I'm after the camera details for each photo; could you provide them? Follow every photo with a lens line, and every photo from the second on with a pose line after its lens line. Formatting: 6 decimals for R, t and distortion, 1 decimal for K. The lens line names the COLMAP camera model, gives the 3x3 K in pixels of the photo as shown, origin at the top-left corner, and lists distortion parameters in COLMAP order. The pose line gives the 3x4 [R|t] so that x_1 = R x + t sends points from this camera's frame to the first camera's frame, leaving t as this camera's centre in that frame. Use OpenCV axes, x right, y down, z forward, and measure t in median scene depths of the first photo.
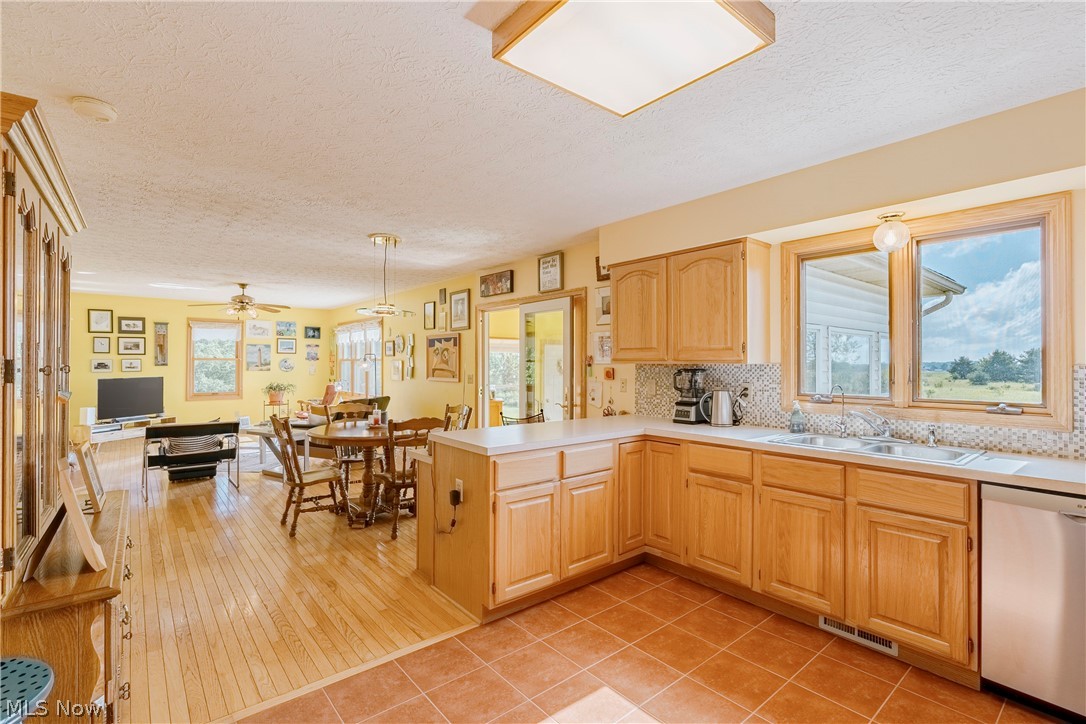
lens RADIAL K [[501.3, 0, 540.7], [0, 501.3, 361.6], [0, 0, 1]] dist [-0.005471, 0.000279]
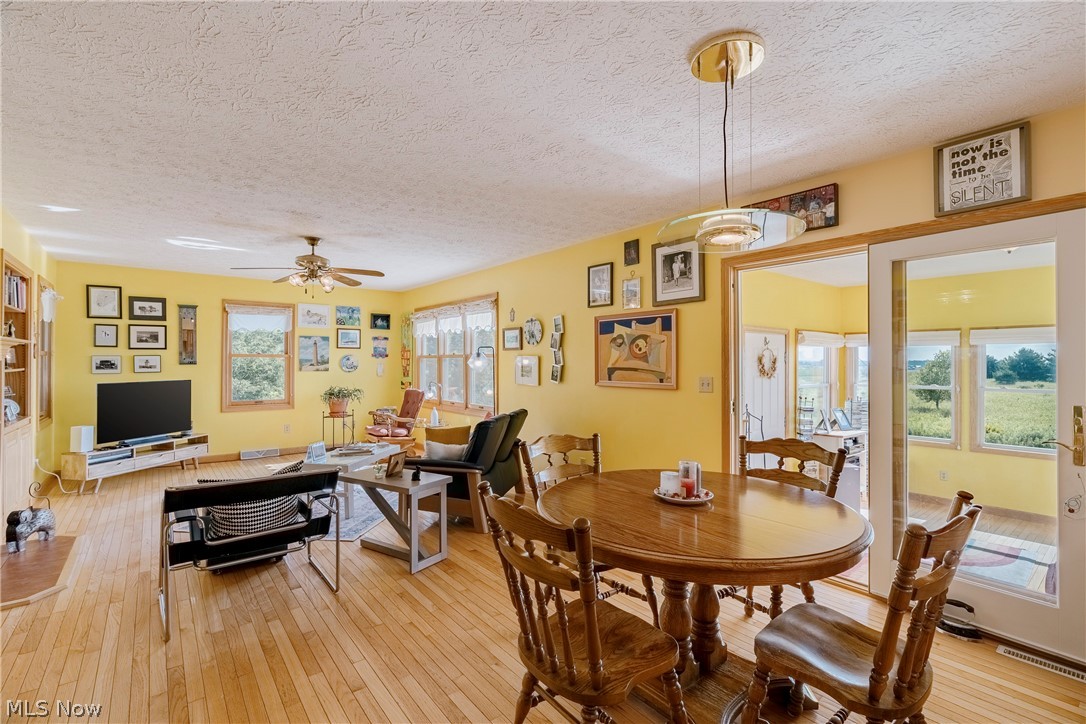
lens RADIAL K [[501.3, 0, 546.4], [0, 501.3, 362.0], [0, 0, 1]] dist [-0.005471, 0.000279]
pose [[0.999759, -0.001946, -0.021869, -0.282330], [0.001988, 0.999996, 0.001922, 0.005371], [0.021865, -0.001965, 0.999759, 0.361624]]
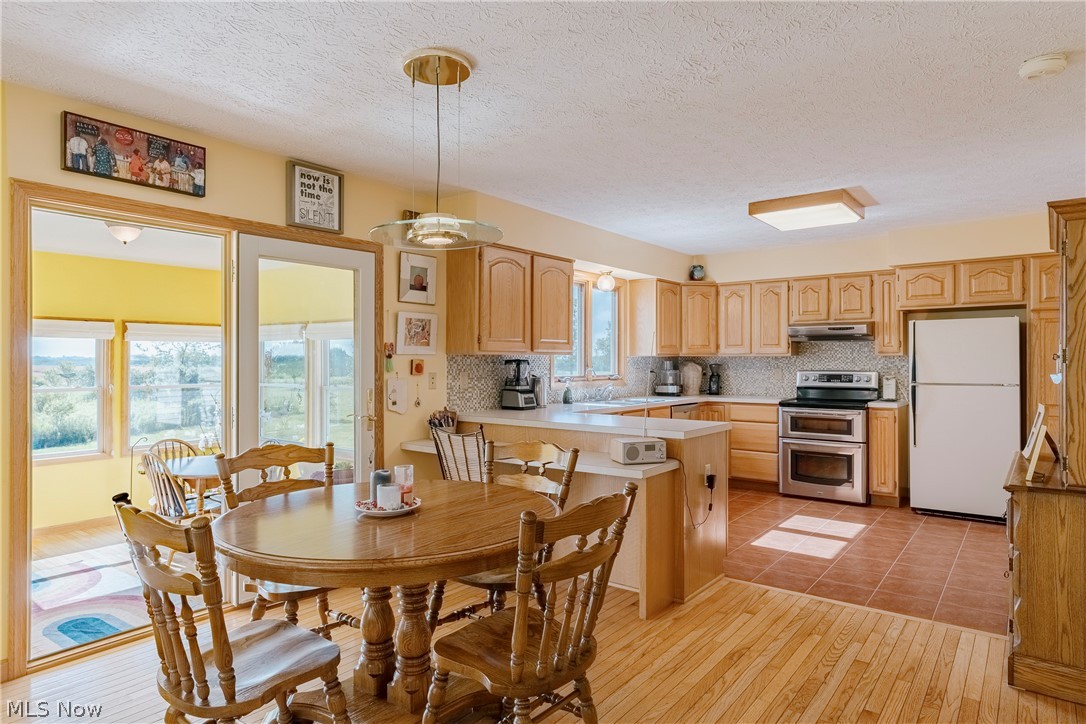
lens RADIAL K [[660.3, 0, 543.2], [0, 660.3, 358.9], [0, 0, 1]] dist [0.006217, -0.001903]
pose [[-0.240857, -0.001548, 0.970559, -0.567930], [-0.004387, 0.999990, 0.000507, 0.006151], [-0.970551, -0.004135, -0.240861, 0.666173]]
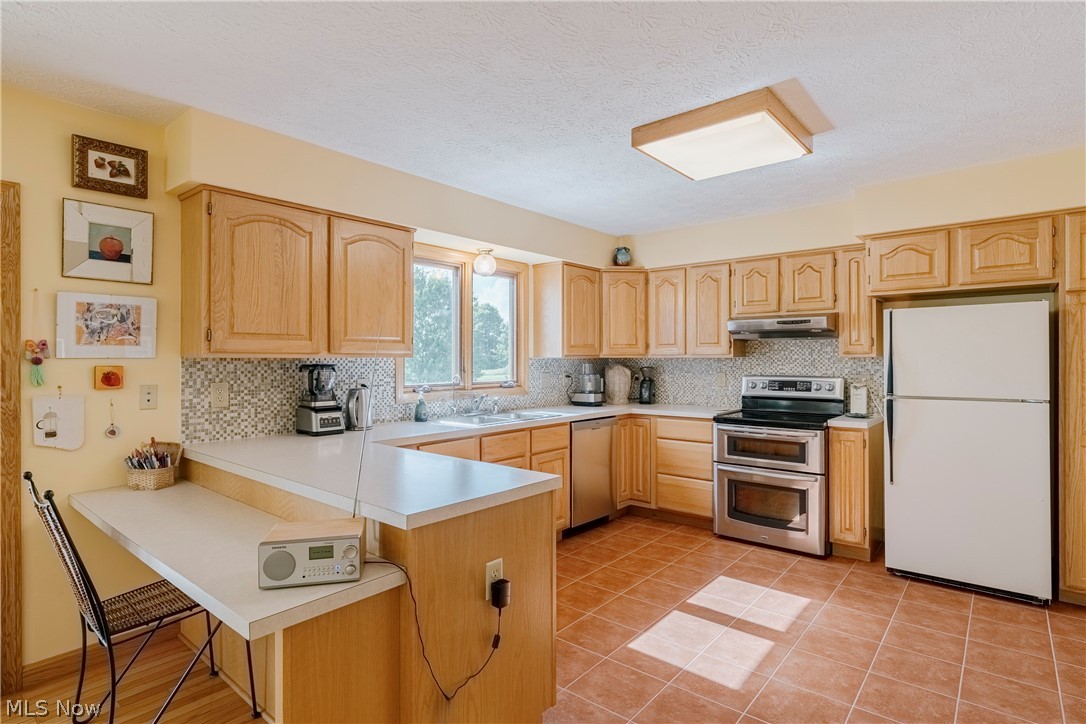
lens RADIAL K [[558.9, 0, 542.6], [0, 558.9, 358.9], [0, 0, 1]] dist [-0.002882, 0.001773]
pose [[-0.186673, -0.004118, 0.982414, -0.317502], [-0.003357, 0.999988, 0.003554, 0.000972], [-0.982416, -0.002634, -0.186684, 0.423718]]
